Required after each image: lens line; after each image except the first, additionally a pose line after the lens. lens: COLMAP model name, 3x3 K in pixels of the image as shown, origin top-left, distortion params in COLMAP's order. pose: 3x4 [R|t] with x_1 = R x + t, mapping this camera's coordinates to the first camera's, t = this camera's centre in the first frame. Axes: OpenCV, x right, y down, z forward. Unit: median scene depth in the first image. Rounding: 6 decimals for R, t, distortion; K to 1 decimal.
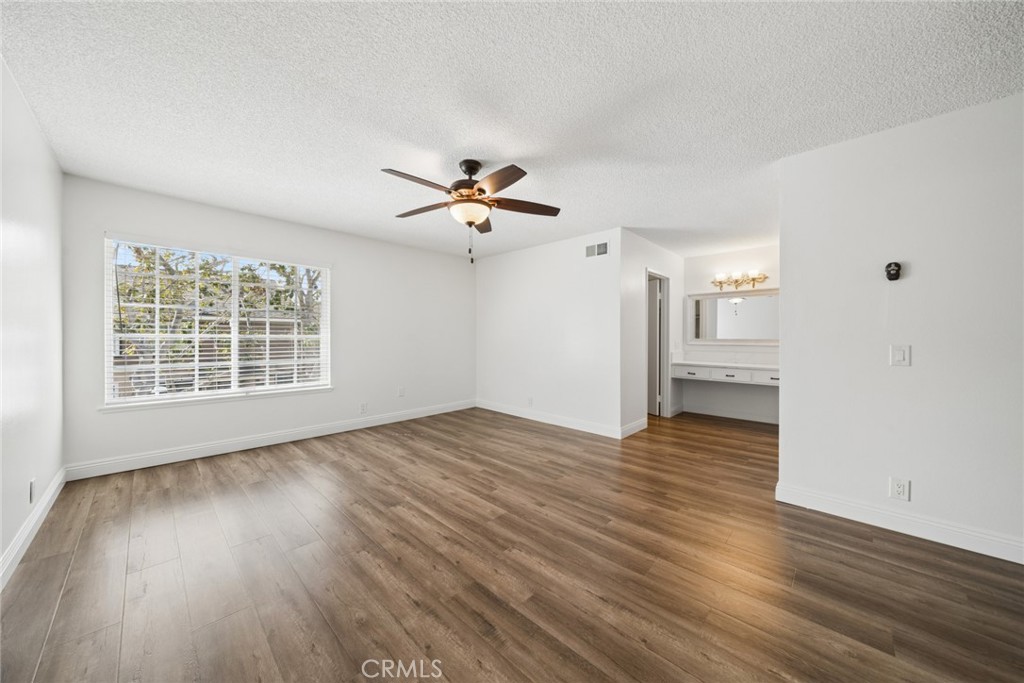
lens RADIAL K [[349.1, 0, 511.2], [0, 349.1, 337.3], [0, 0, 1]] dist [-0.003608, -0.000124]
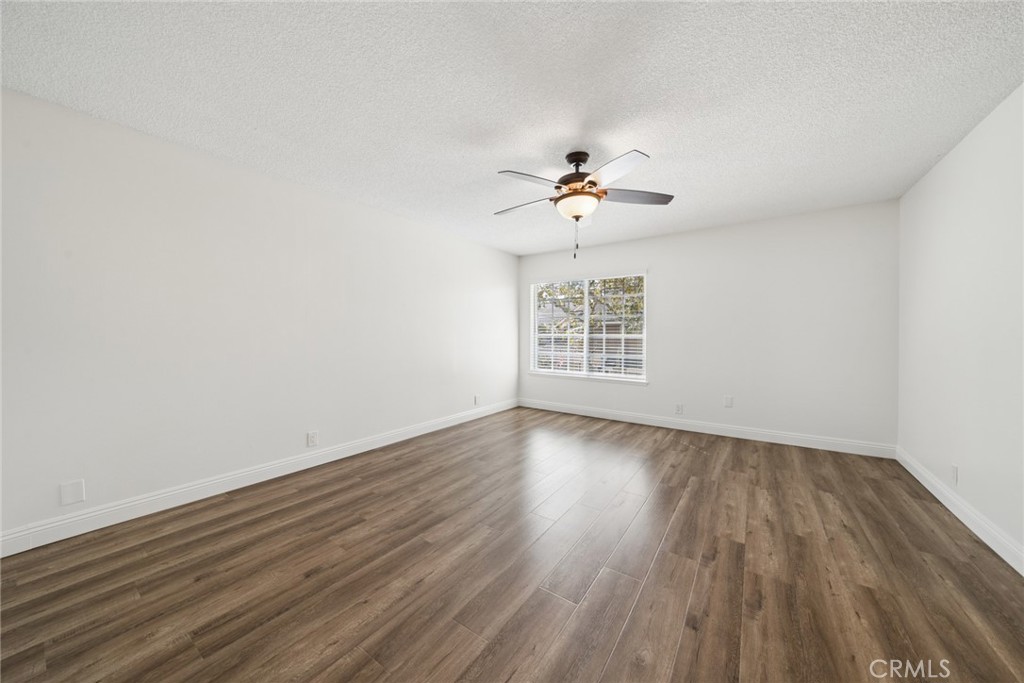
lens RADIAL K [[349.1, 0, 511.2], [0, 349.1, 337.3], [0, 0, 1]] dist [-0.003608, -0.000124]
pose [[0.157065, 0.003744, -0.987581, 0.597063], [-0.003763, 0.999988, 0.003192, 0.001319], [0.987581, 0.003215, 0.157078, 0.487854]]
